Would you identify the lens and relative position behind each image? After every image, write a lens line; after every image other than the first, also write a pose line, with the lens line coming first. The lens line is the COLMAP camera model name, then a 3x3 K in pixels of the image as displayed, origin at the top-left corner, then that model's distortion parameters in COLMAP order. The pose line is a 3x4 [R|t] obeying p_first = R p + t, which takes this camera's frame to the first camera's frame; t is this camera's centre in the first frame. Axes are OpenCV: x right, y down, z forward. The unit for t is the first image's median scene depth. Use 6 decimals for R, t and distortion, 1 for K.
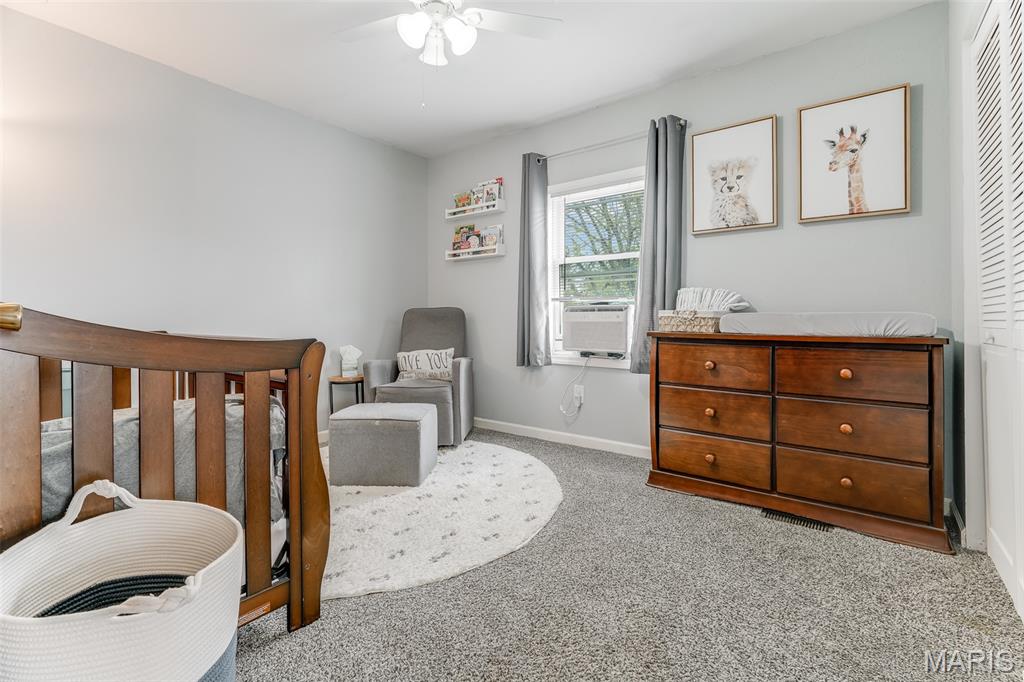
lens RADIAL K [[456.5, 0, 515.6], [0, 456.5, 321.6], [0, 0, 1]] dist [0.000694, 0.000402]
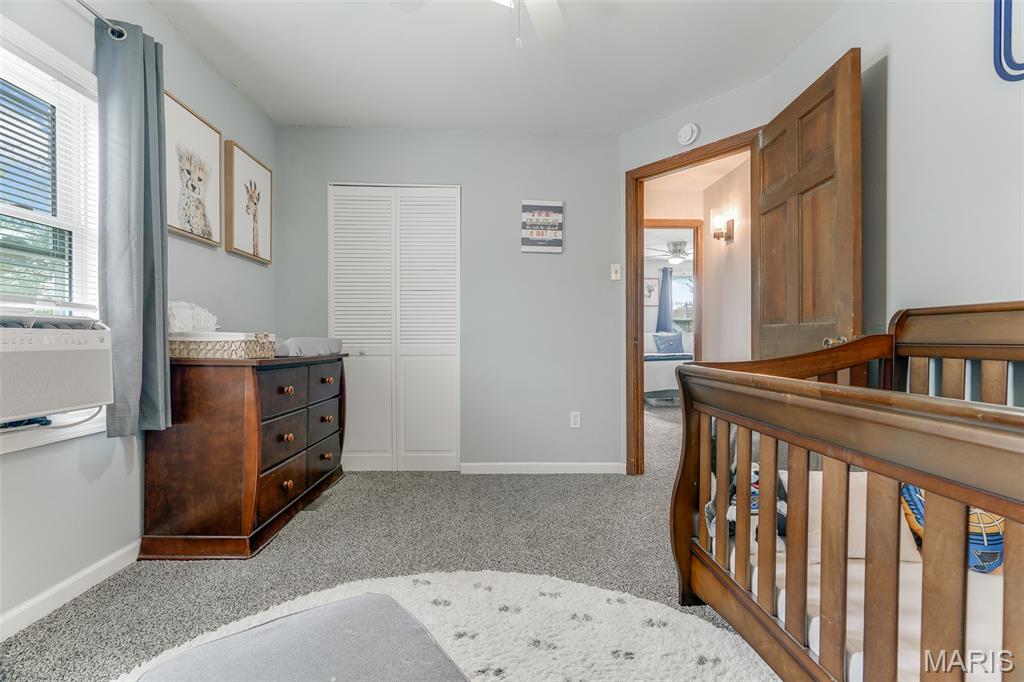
lens RADIAL K [[449.9, 0, 512.0], [0, 449.9, 341.0], [0, 0, 1]] dist [0.000314, 0.000100]
pose [[-0.619305, -0.004944, 0.785135, -0.559564], [0.000401, 0.999978, 0.006613, -0.013824], [-0.785151, 0.004410, -0.619289, 1.075487]]
